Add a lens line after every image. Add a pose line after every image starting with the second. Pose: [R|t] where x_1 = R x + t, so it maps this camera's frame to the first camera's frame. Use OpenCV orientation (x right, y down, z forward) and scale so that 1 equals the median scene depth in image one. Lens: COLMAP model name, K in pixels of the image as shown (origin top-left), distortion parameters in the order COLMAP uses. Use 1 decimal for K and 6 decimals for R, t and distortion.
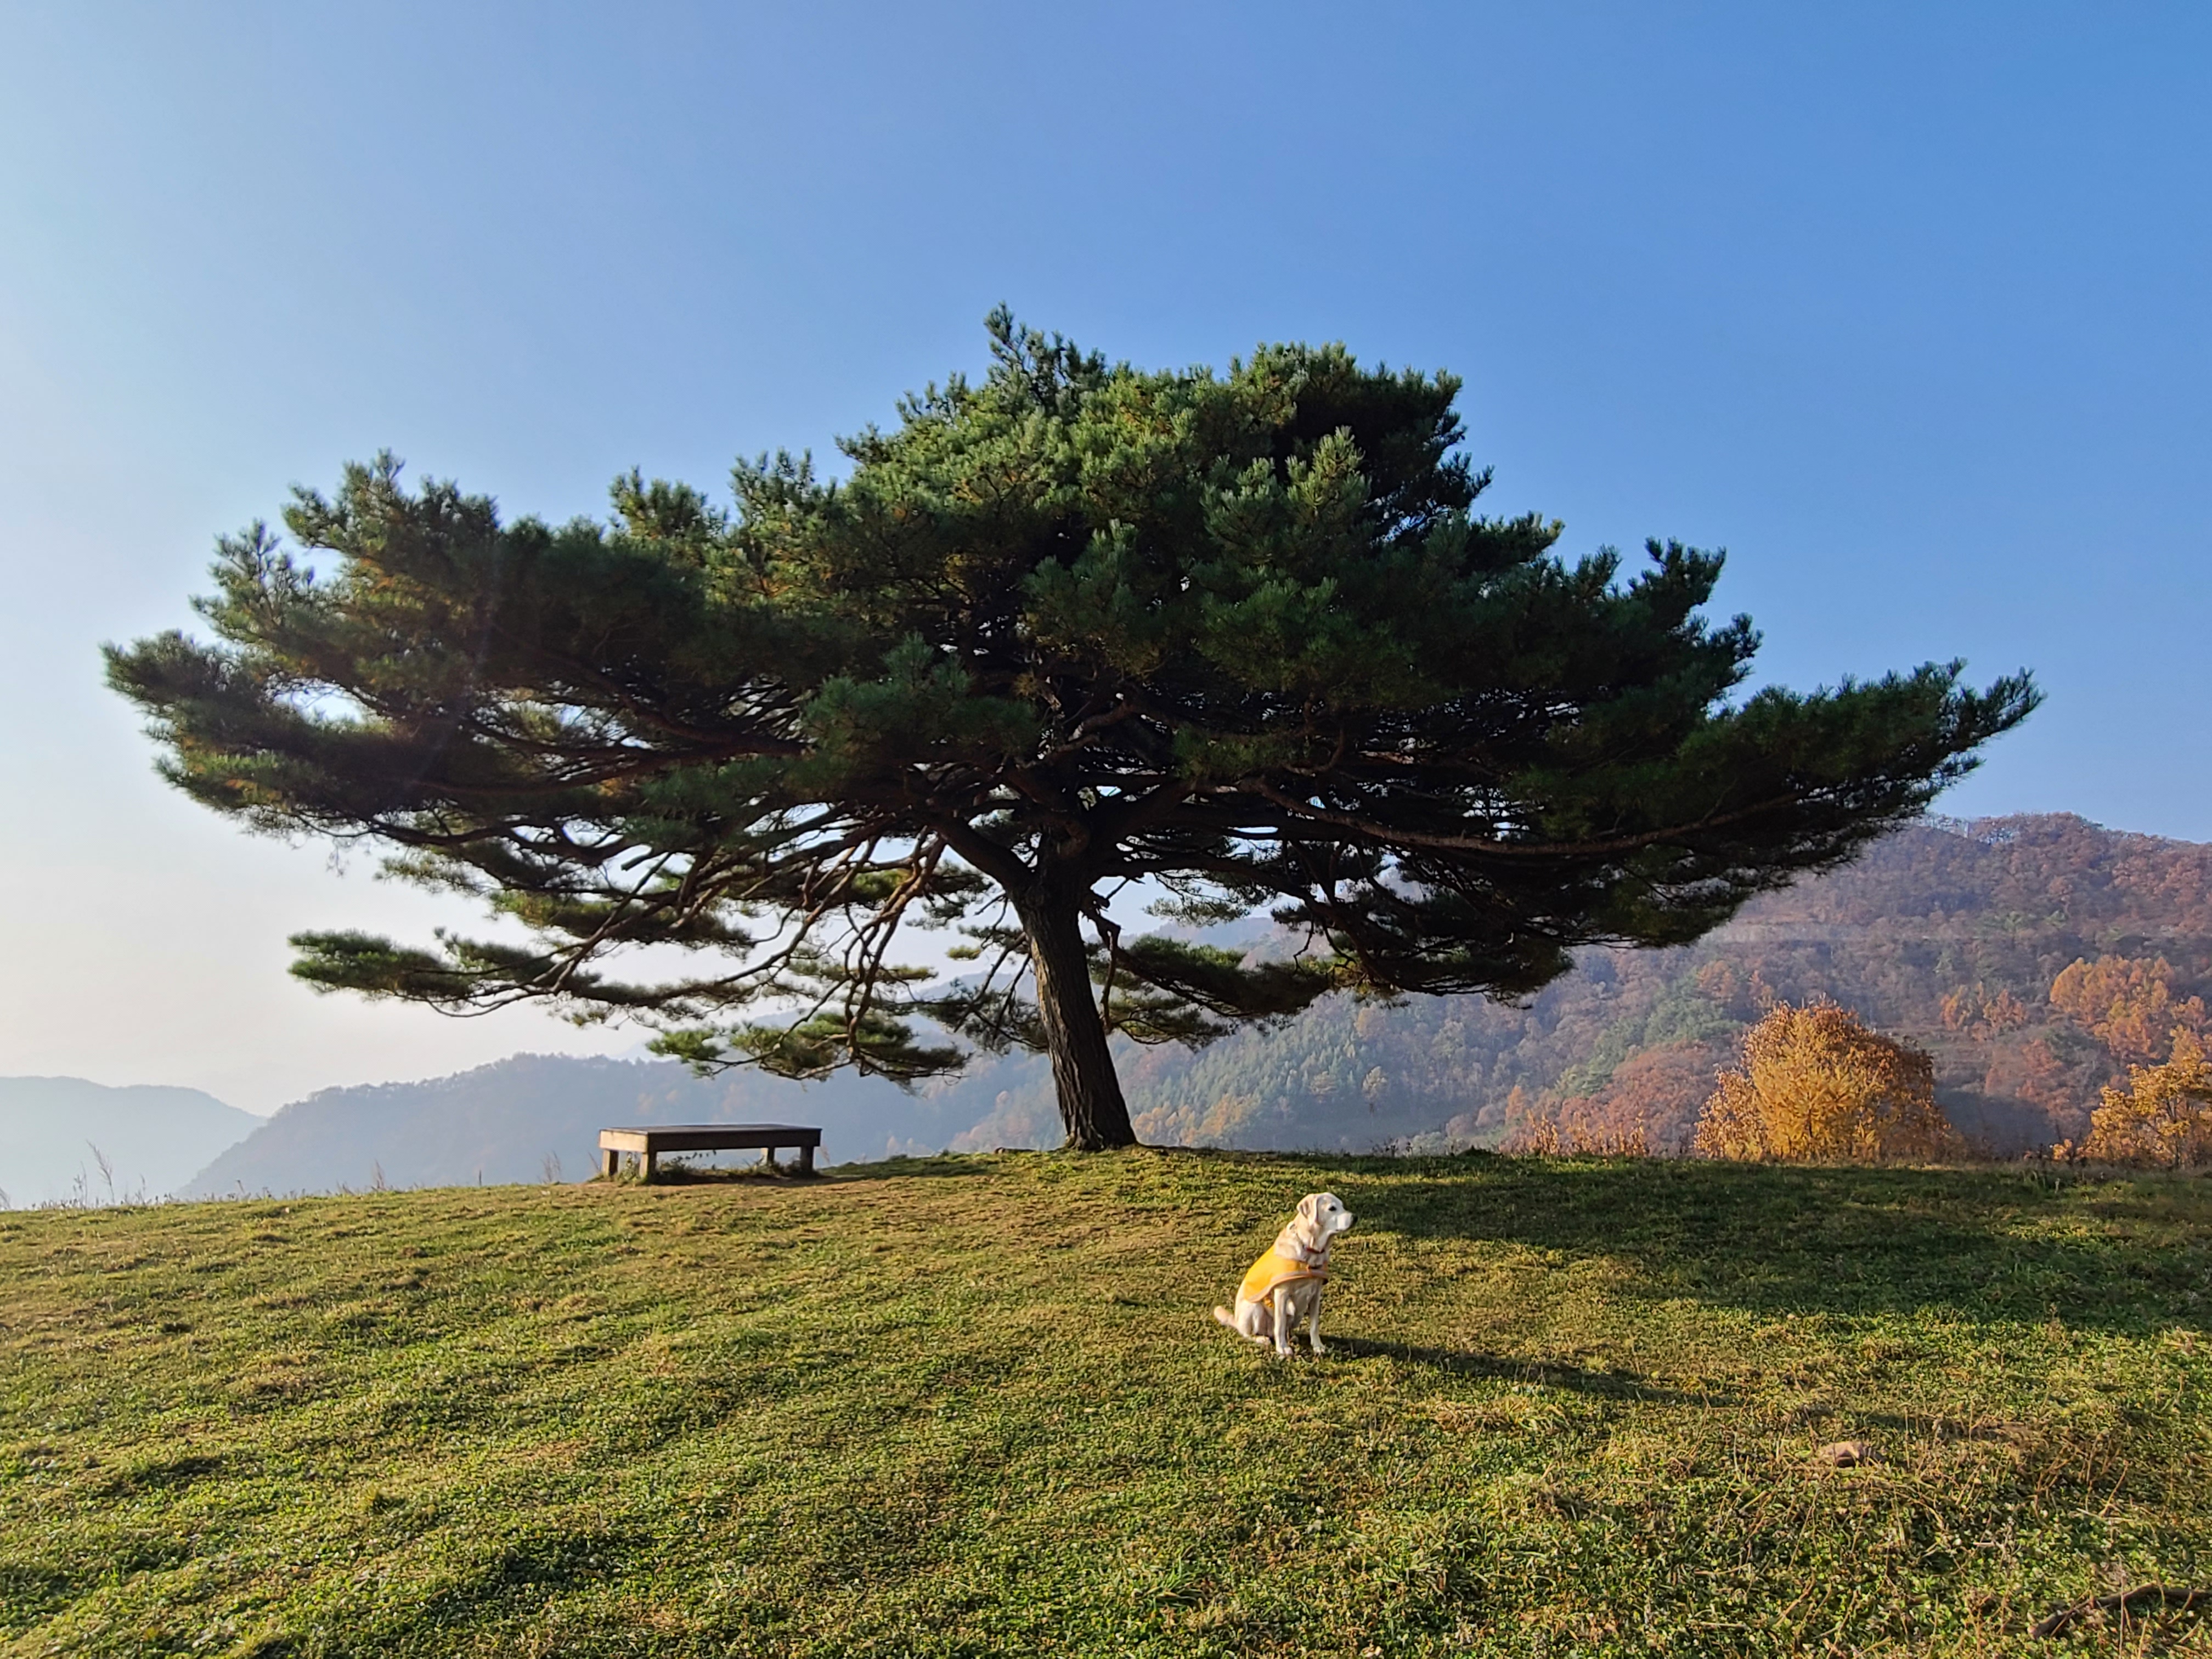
lens RADIAL K [[1456.1, 0, 1091.1], [0, 1456.1, 821.9], [0, 0, 1]] dist [-0.002471, -0.002385]
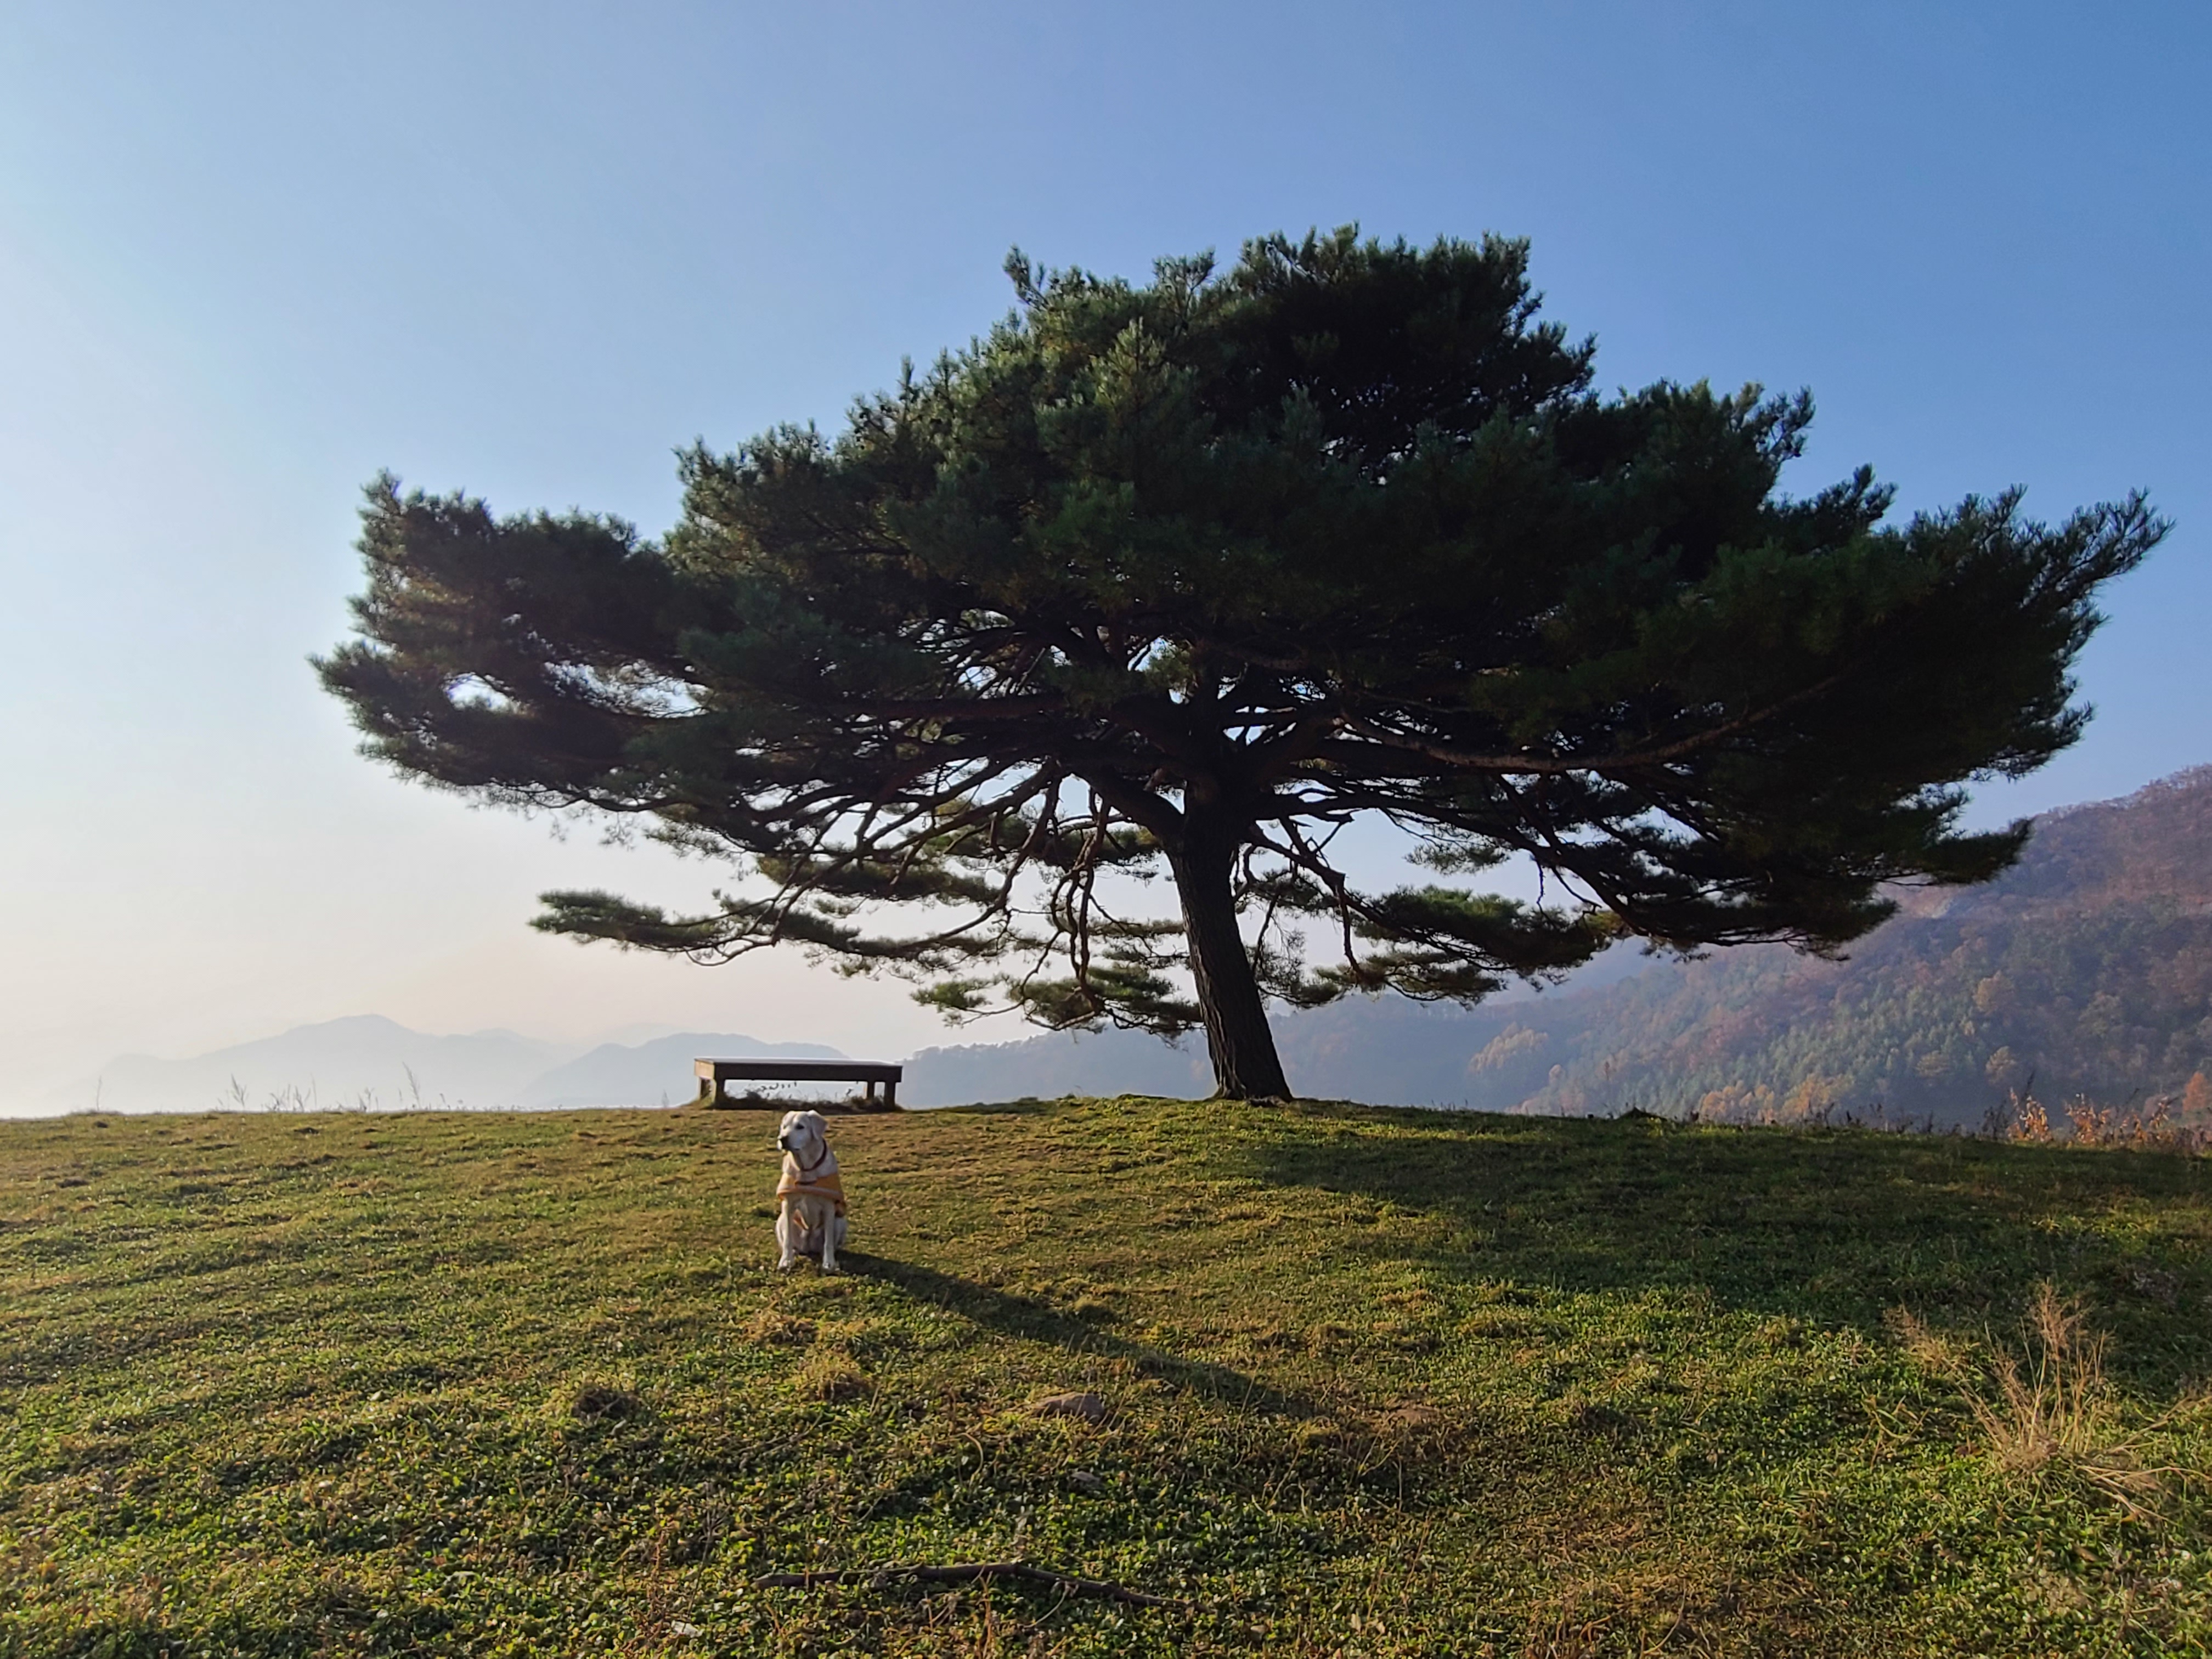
lens RADIAL K [[1456.1, 0, 1092.0], [0, 1456.1, 824.8], [0, 0, 1]] dist [-0.002471, -0.002385]
pose [[0.931046, -0.036060, -0.363116, 0.203113], [0.044061, 0.998934, 0.013773, 0.017558], [0.362232, -0.028822, 0.931642, 0.045729]]
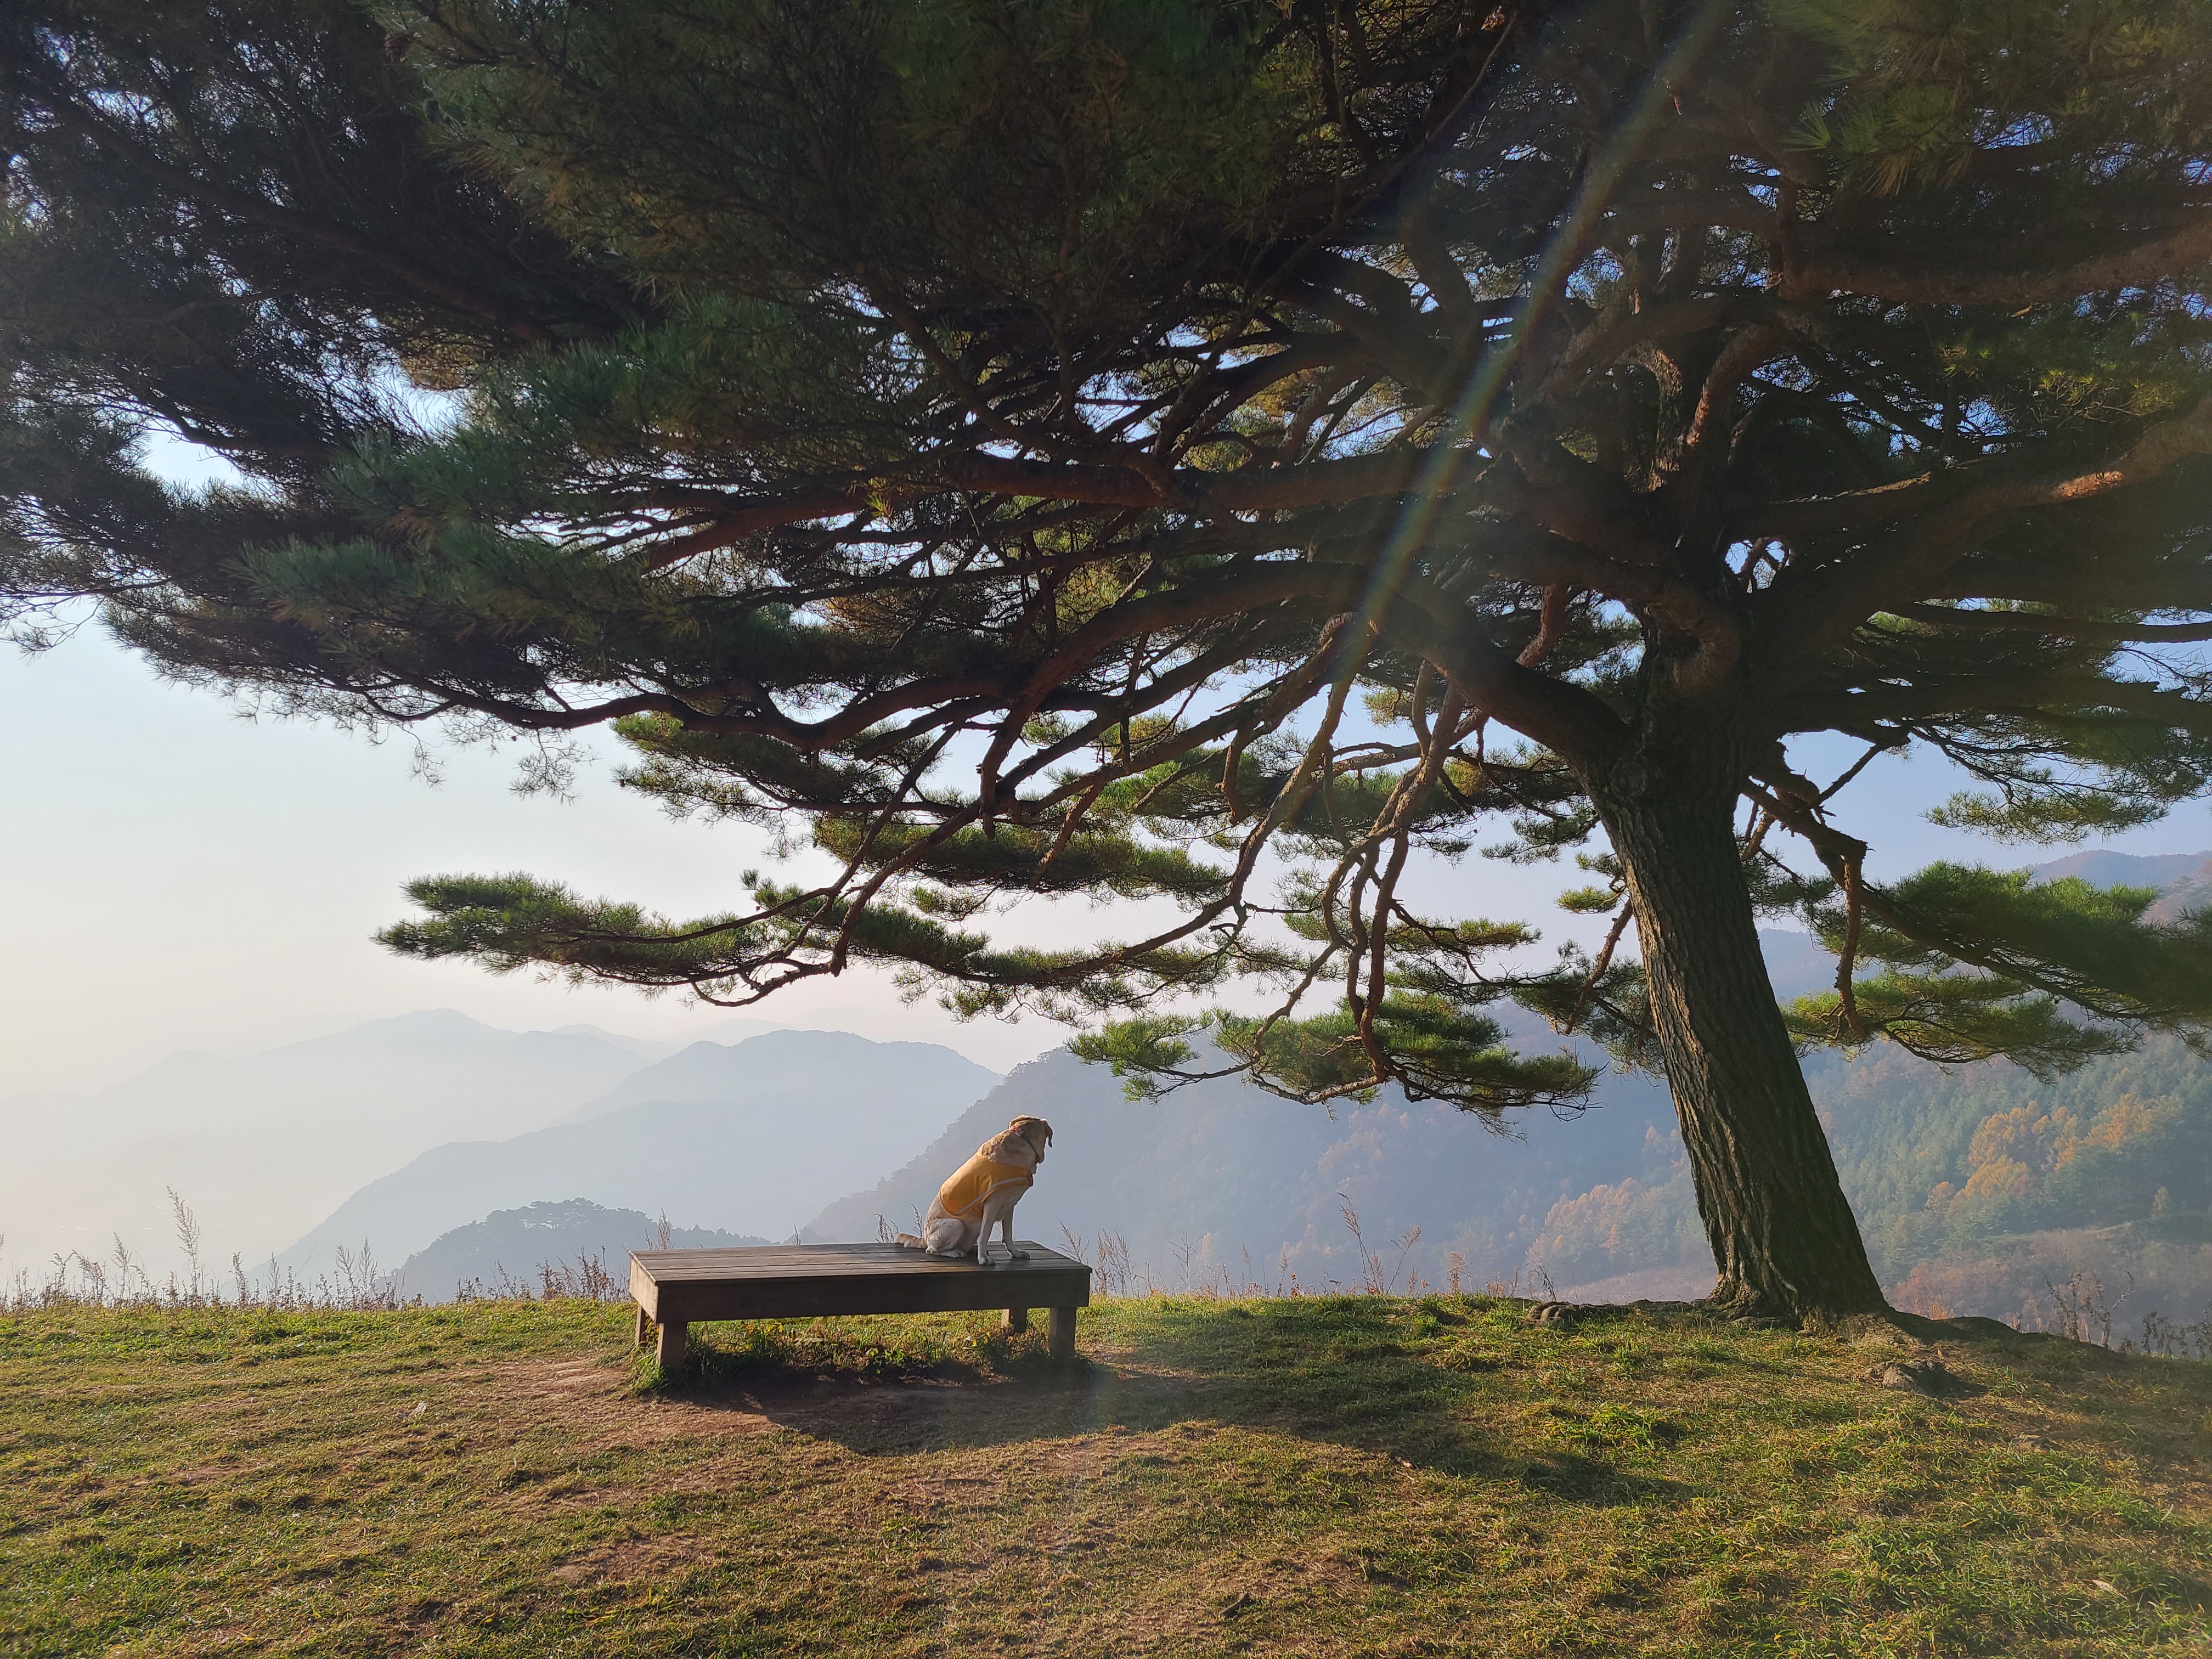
lens RADIAL K [[1636.4, 0, 1103.0], [0, 1636.4, 837.0], [0, 0, 1]] dist [0.066012, -0.036974]
pose [[0.898274, -0.030975, -0.438343, 0.033130], [0.050799, 0.998145, 0.033567, 0.033678], [0.436490, -0.052419, 0.898181, 0.328462]]
